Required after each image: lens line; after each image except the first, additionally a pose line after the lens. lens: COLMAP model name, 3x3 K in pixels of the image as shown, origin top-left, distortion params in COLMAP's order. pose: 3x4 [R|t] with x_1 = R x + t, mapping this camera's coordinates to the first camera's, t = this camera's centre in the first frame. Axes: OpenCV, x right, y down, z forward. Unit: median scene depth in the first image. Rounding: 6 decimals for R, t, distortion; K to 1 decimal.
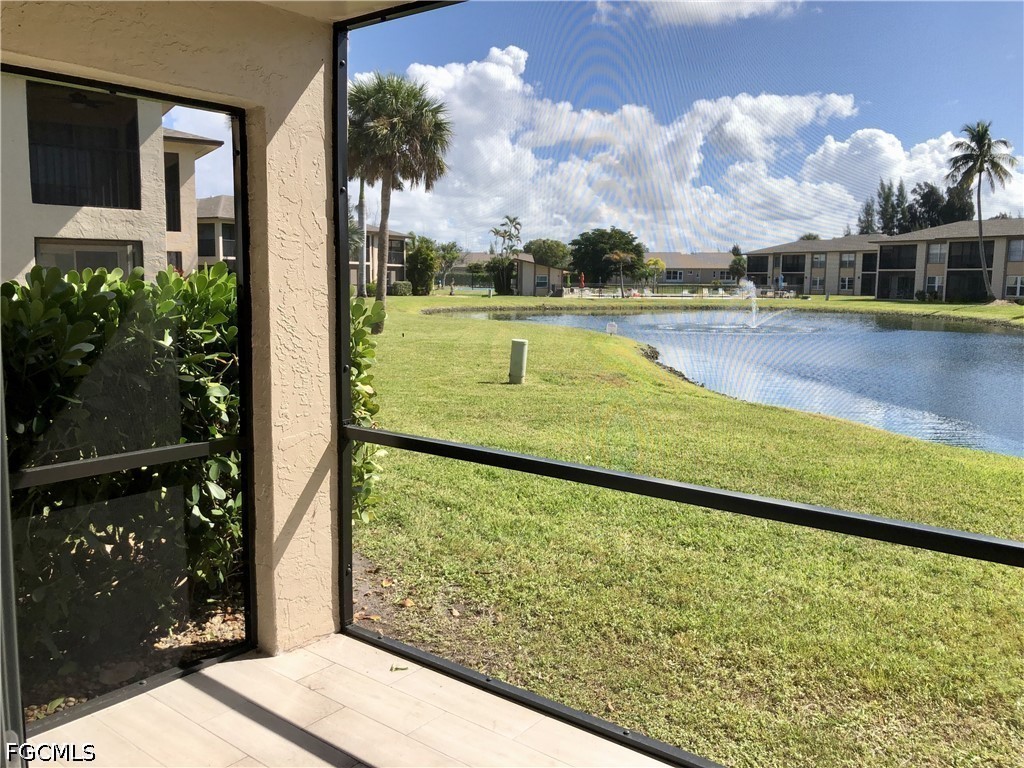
lens RADIAL K [[851.8, 0, 512.8], [0, 851.8, 378.0], [0, 0, 1]] dist [0.054726, -0.055649]
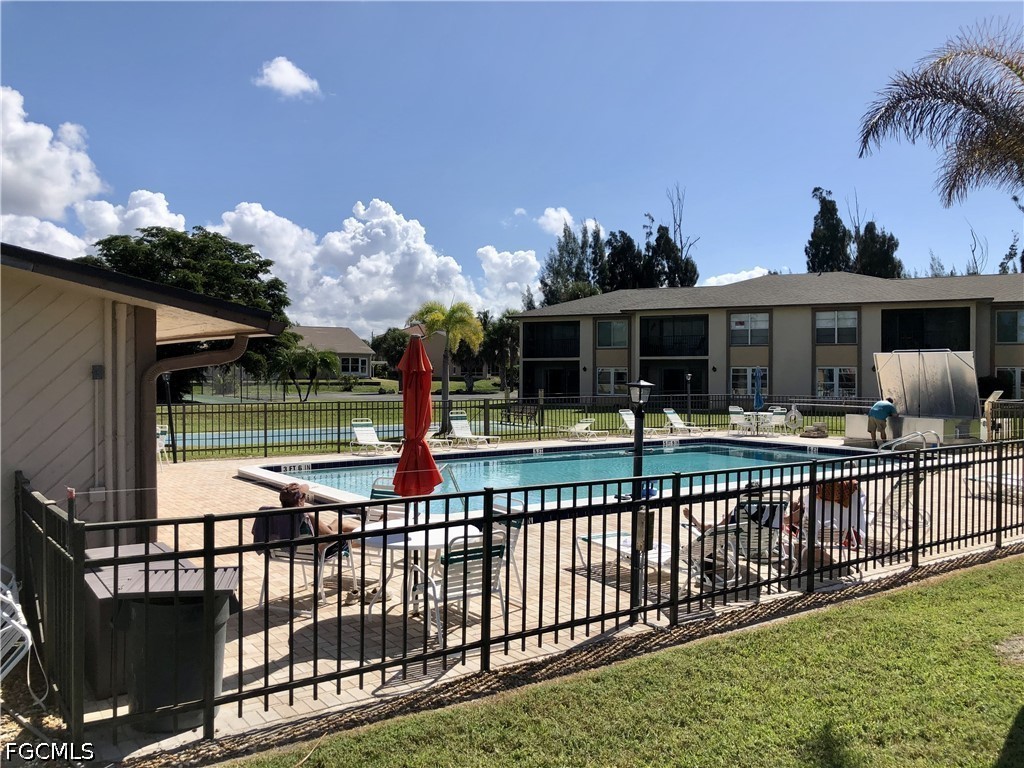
lens RADIAL K [[851.8, 0, 508.2], [0, 851.8, 386.6], [0, 0, 1]] dist [0.054726, -0.055649]
pose [[0.798431, -0.020017, 0.601754, 0.034584], [0.084065, 0.993363, -0.078498, -0.309883], [-0.596189, 0.113262, 0.794815, 2.685233]]
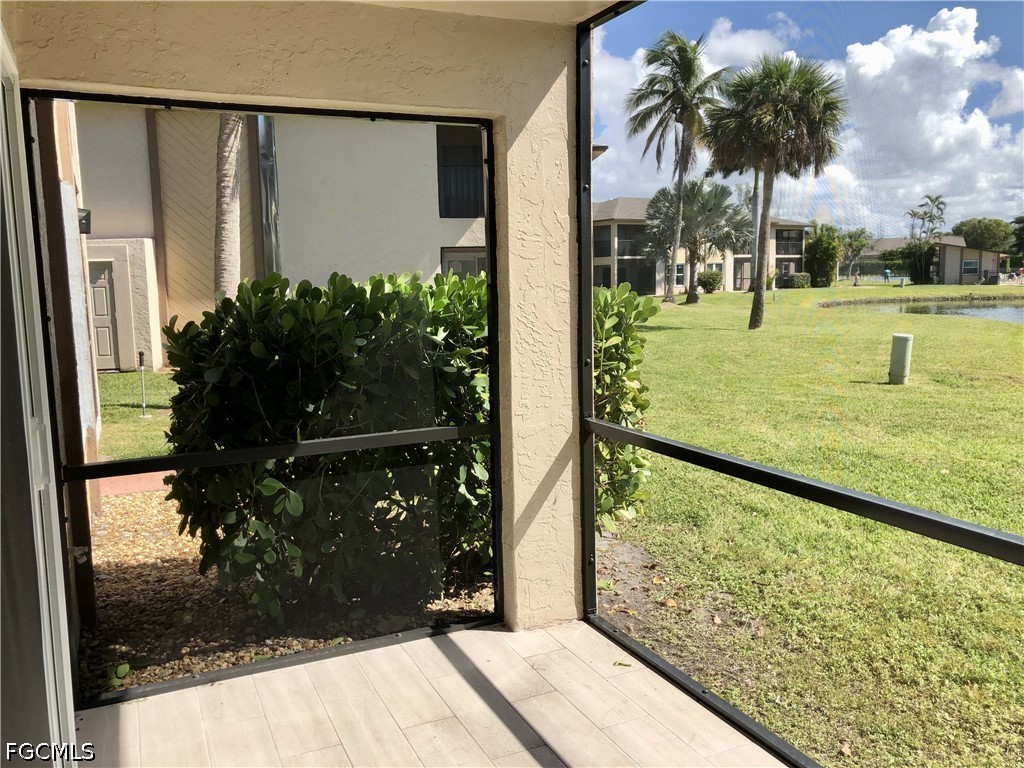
lens RADIAL K [[851.8, 0, 503.7], [0, 851.8, 378.4], [0, 0, 1]] dist [0.054726, -0.055649]
pose [[0.892147, 0.023564, -0.451130, 0.027291], [-0.020886, 0.999722, 0.010916, -0.000189], [0.451262, -0.000317, 0.892392, 0.007003]]
